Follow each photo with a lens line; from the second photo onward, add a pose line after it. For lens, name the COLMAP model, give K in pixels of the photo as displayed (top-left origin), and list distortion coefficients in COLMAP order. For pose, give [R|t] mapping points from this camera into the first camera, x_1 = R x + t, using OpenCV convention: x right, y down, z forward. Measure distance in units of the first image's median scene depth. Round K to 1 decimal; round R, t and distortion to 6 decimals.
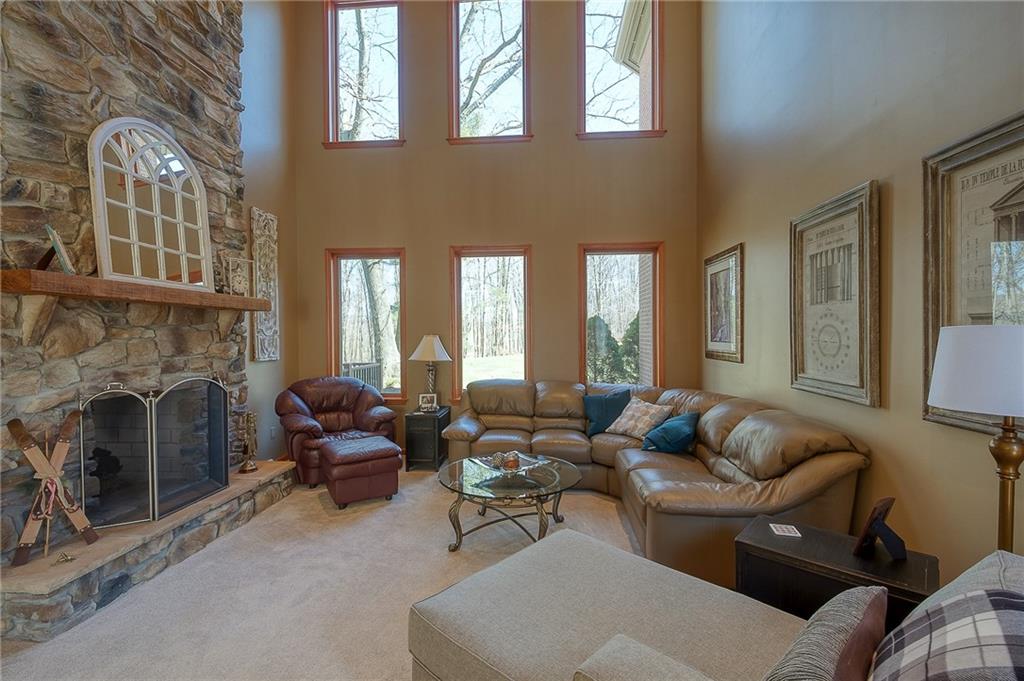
lens RADIAL K [[443.9, 0, 514.7], [0, 443.9, 337.6], [0, 0, 1]] dist [-0.009578, 0.000539]
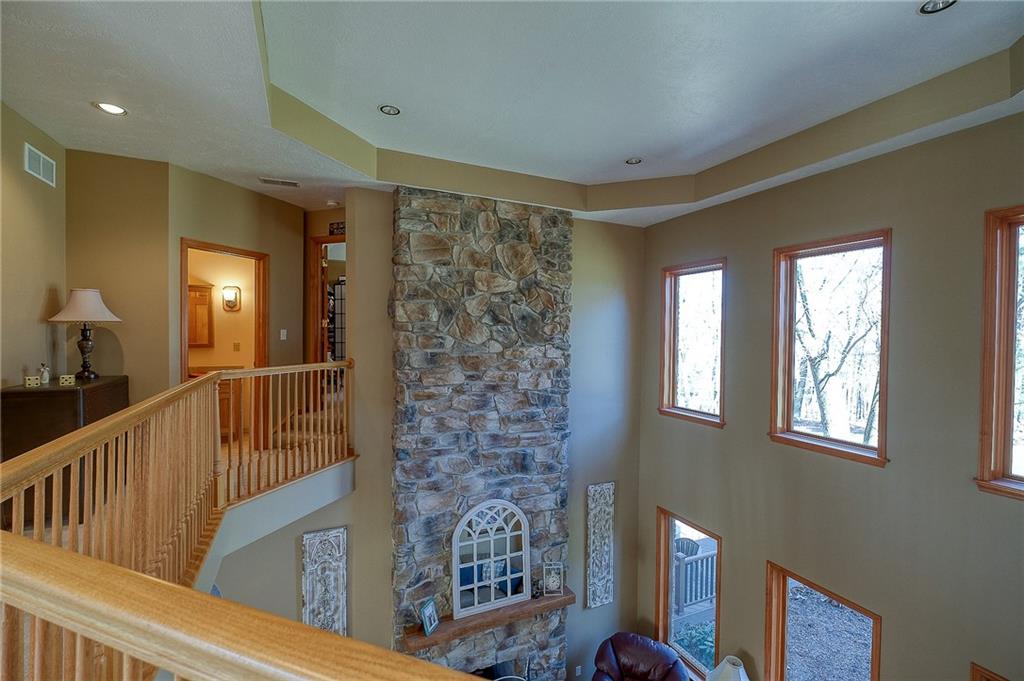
lens RADIAL K [[443.9, 0, 518.0], [0, 443.9, 339.6], [0, 0, 1]] dist [-0.009578, 0.000539]
pose [[0.501205, 0.009701, -0.865274, 0.405384], [-0.024497, 0.999695, -0.002981, -0.714864], [0.864982, 0.022691, 0.501290, 0.179810]]
